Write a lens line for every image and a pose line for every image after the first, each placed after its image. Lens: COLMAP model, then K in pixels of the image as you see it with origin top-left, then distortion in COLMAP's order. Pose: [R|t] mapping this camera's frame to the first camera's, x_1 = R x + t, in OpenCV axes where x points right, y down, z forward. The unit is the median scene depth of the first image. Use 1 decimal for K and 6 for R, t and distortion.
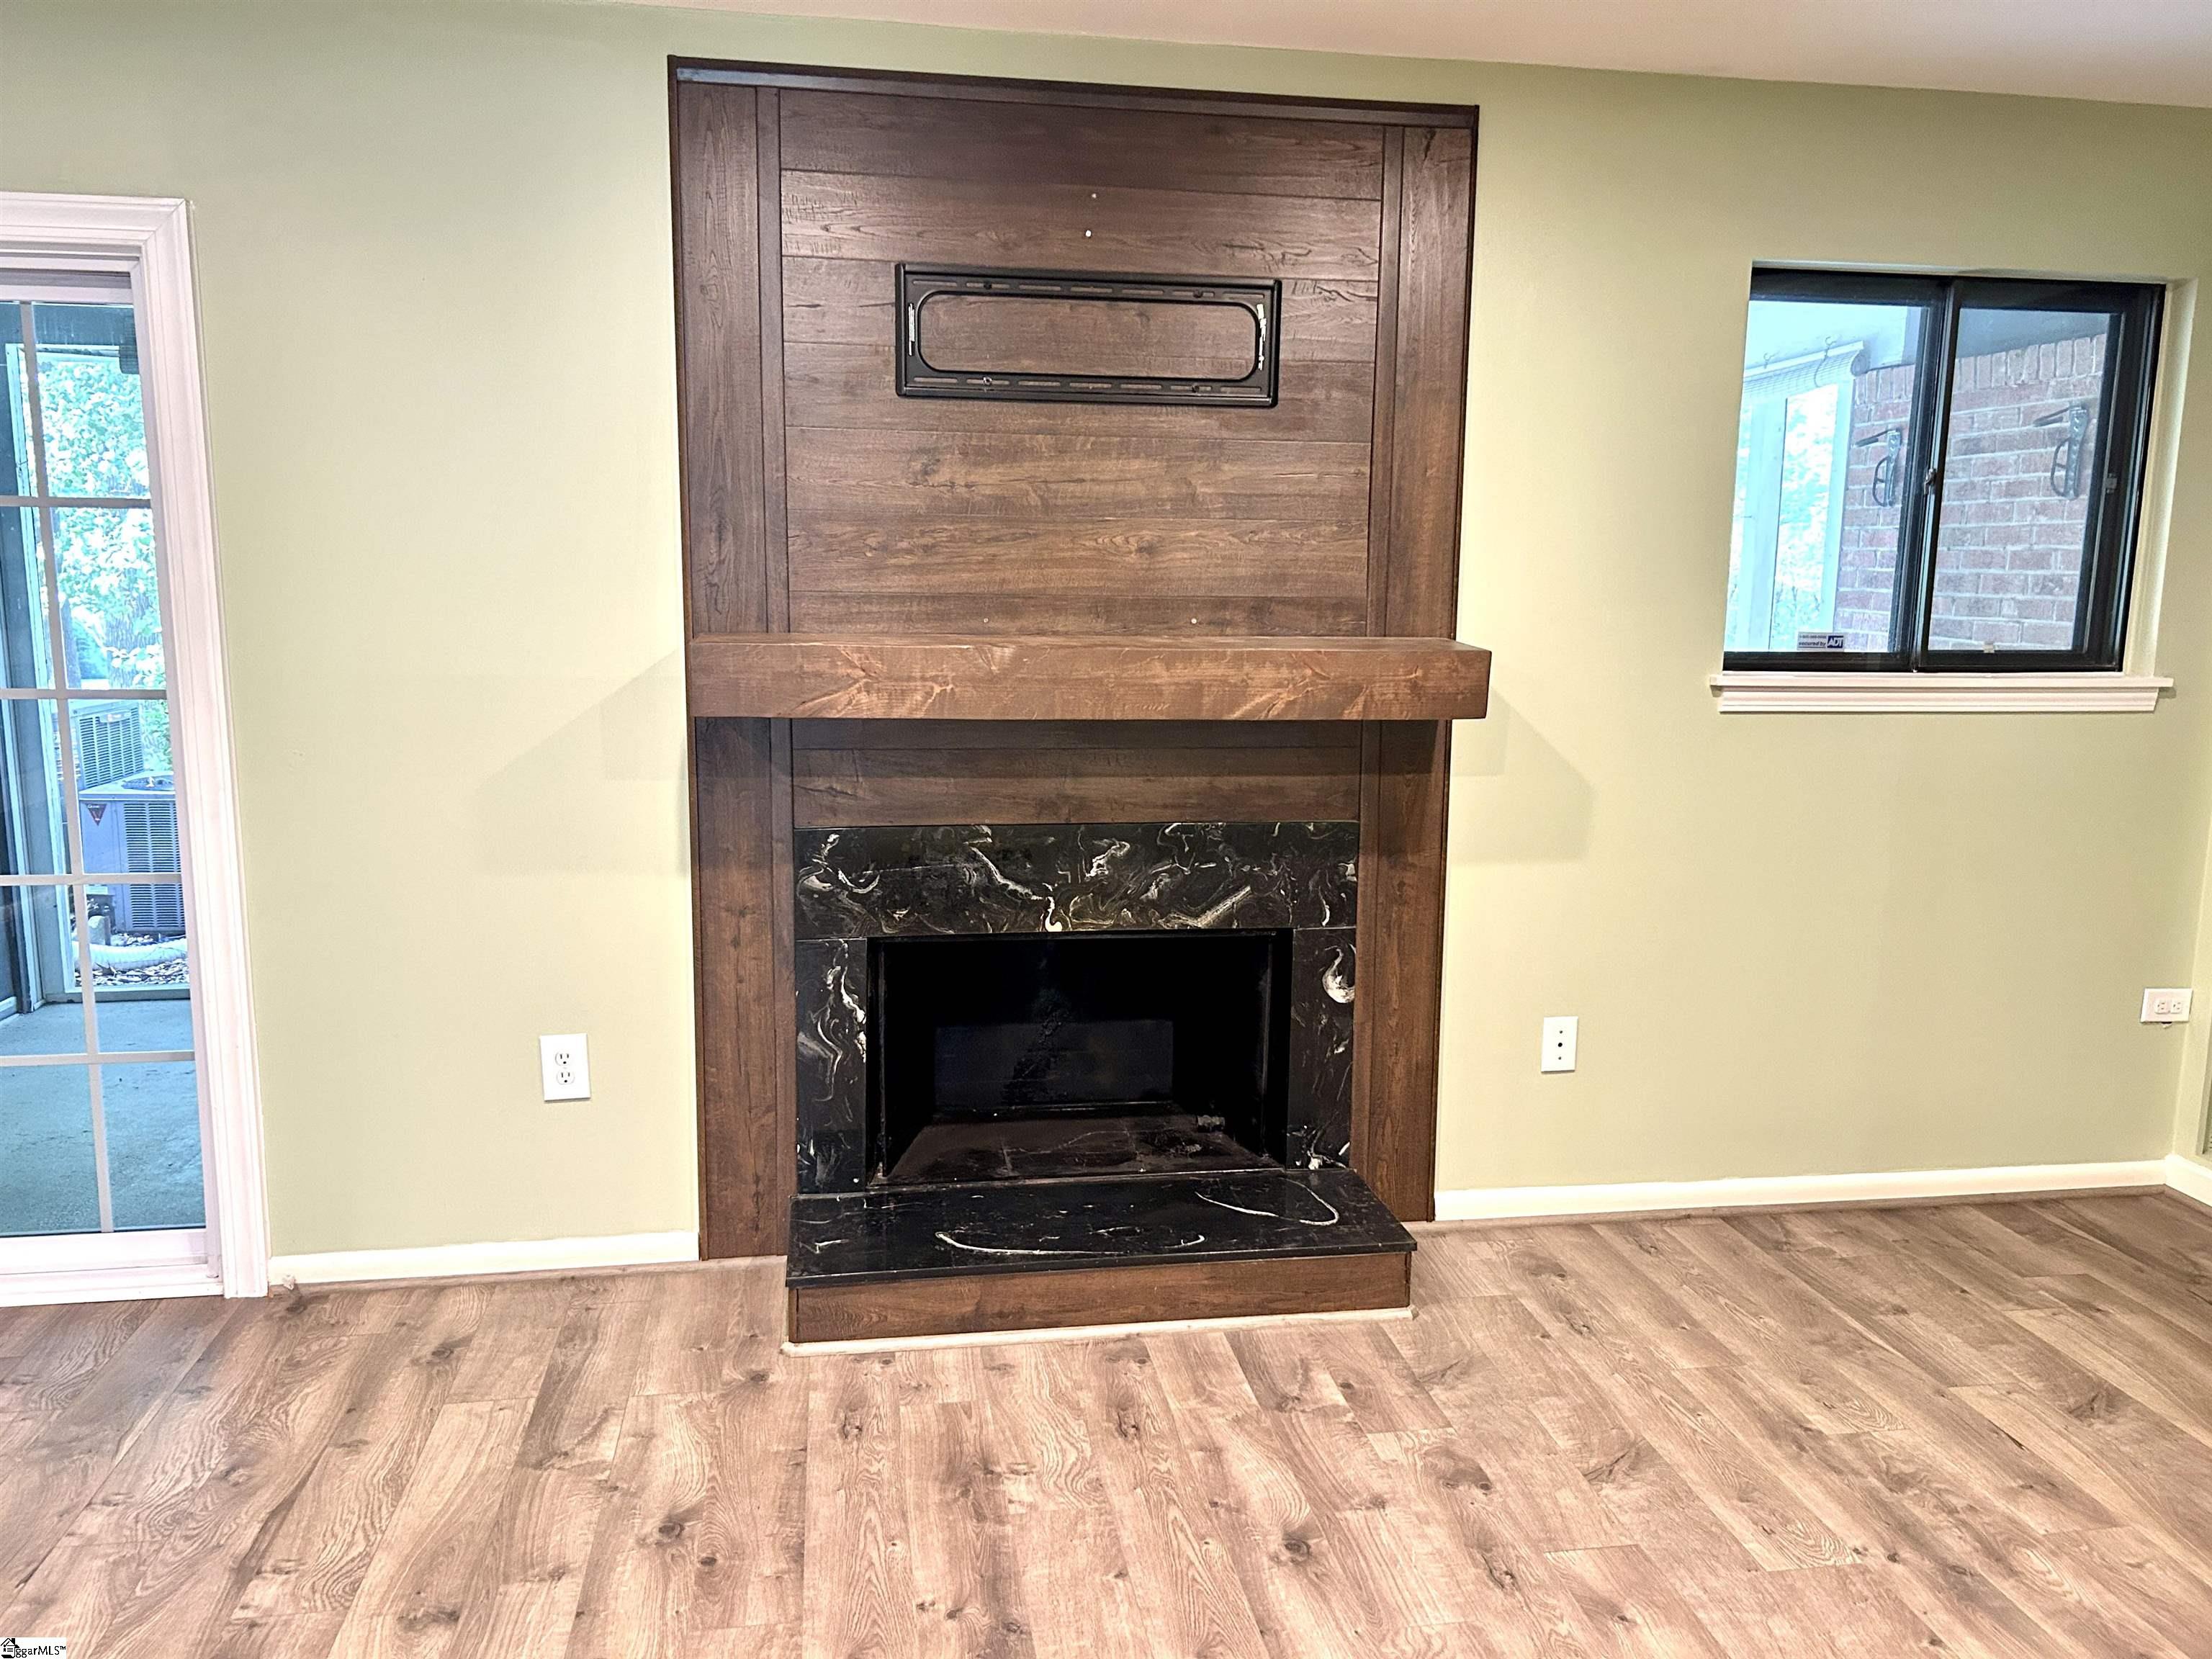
lens RADIAL K [[1686.0, 0, 1106.0], [0, 1686.0, 829.5], [0, 0, 1]] dist [0.048288, -0.044766]
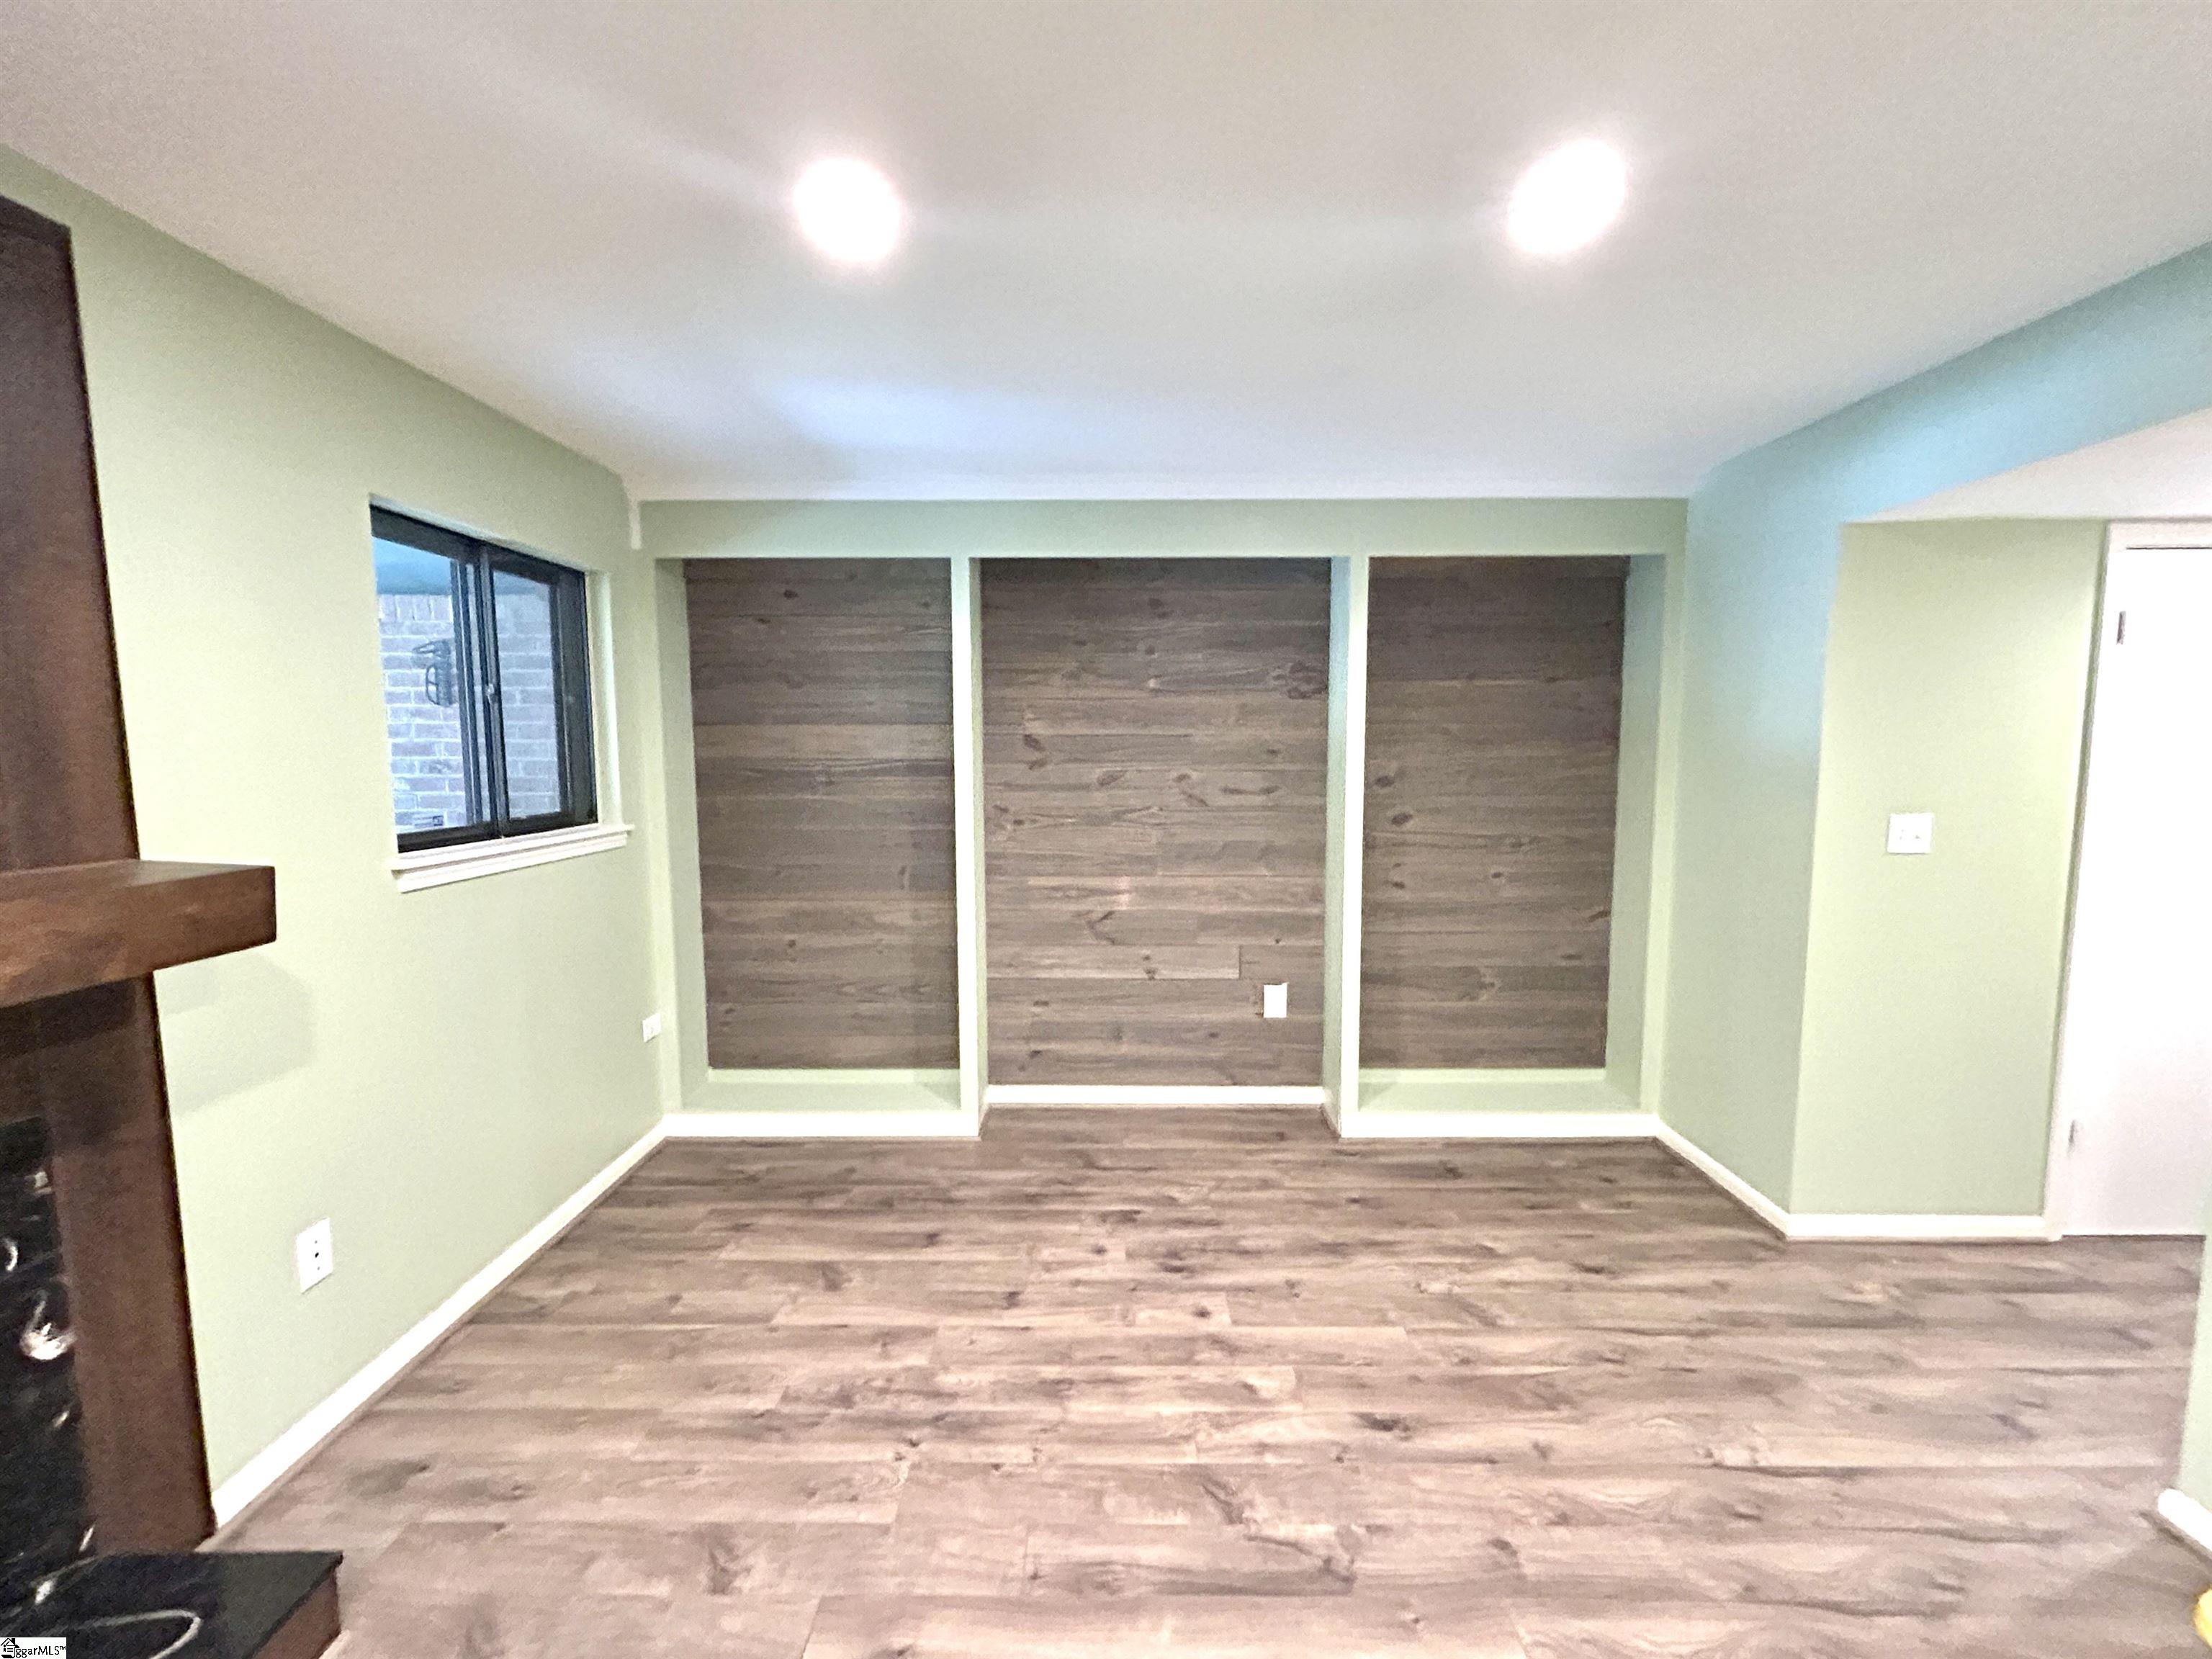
lens RADIAL K [[954.3, 0, 1106.0], [0, 954.3, 829.5], [0, 0, 1]] dist [0.000781, 0.000193]
pose [[0.162640, -0.104086, 0.981180, -0.187387], [0.162691, 0.983638, 0.077379, -0.089933], [-0.973180, 0.147044, 0.176912, 0.468423]]
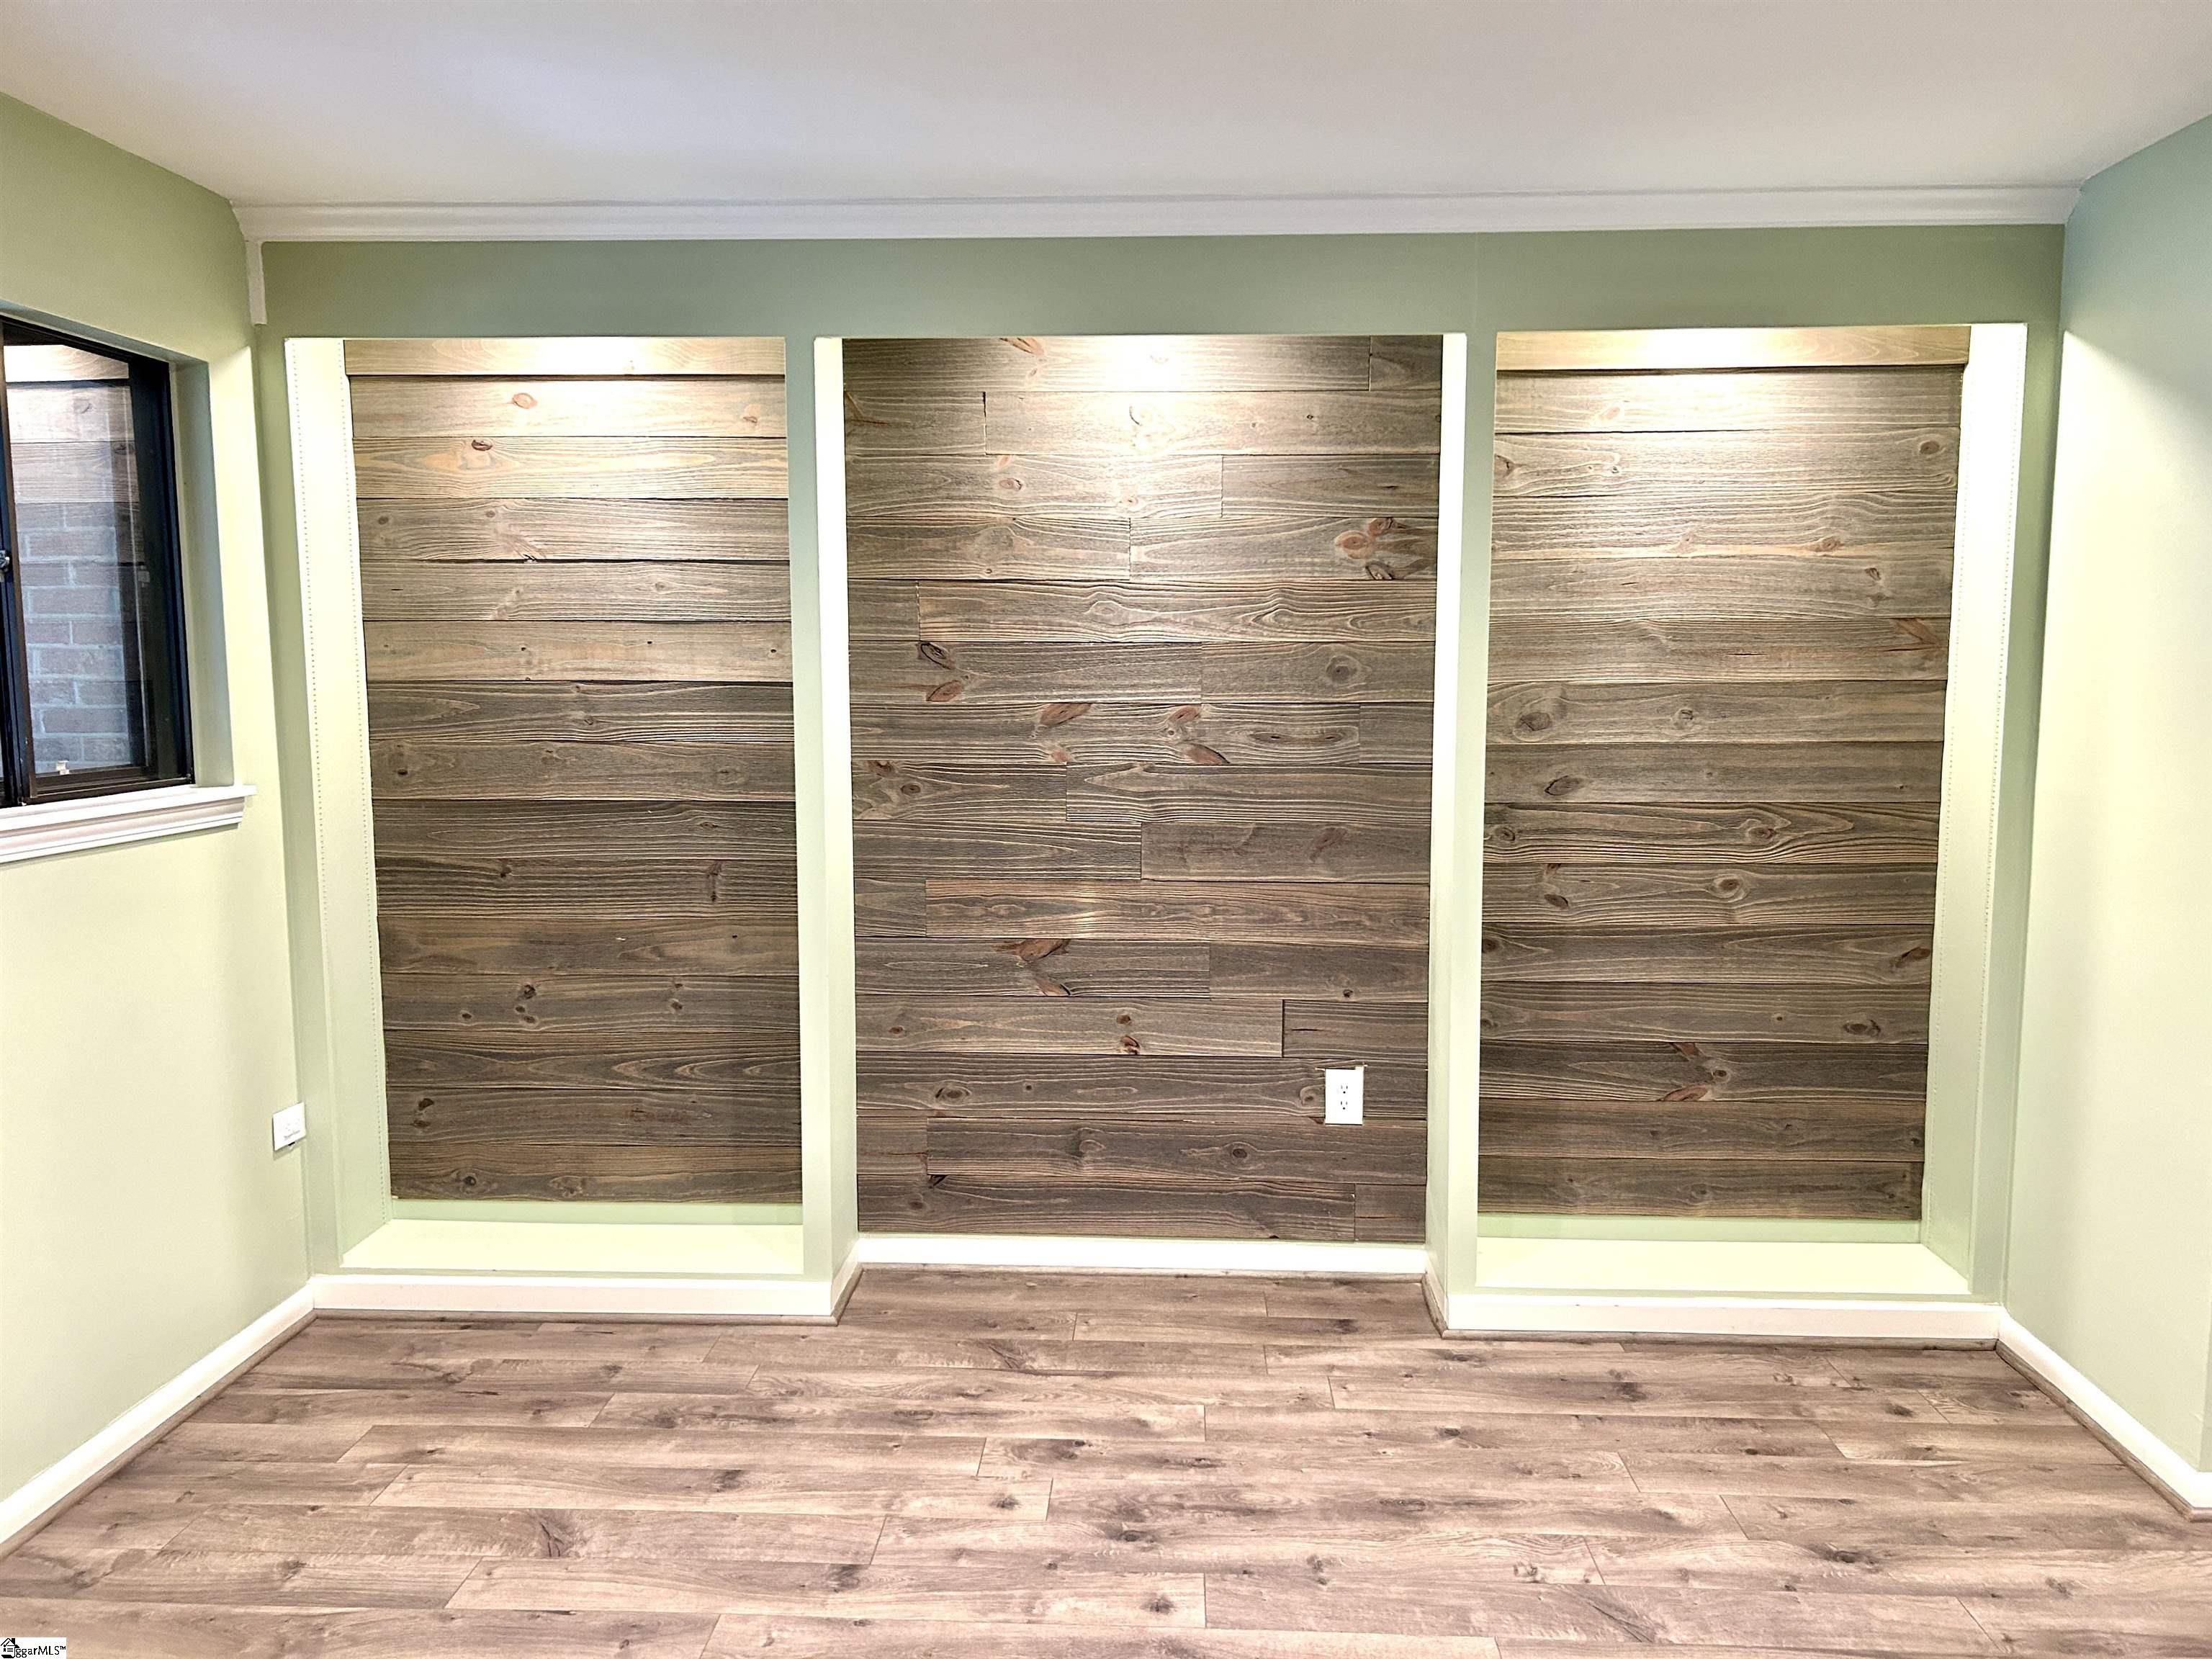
lens RADIAL K [[1686.0, 0, 1106.0], [0, 1686.0, 829.5], [0, 0, 1]] dist [0.048288, -0.044766]
pose [[0.199346, -0.115345, 0.973117, -0.220666], [0.158573, 0.983757, 0.084122, -0.077163], [-0.967014, 0.137540, 0.214398, 0.386125]]
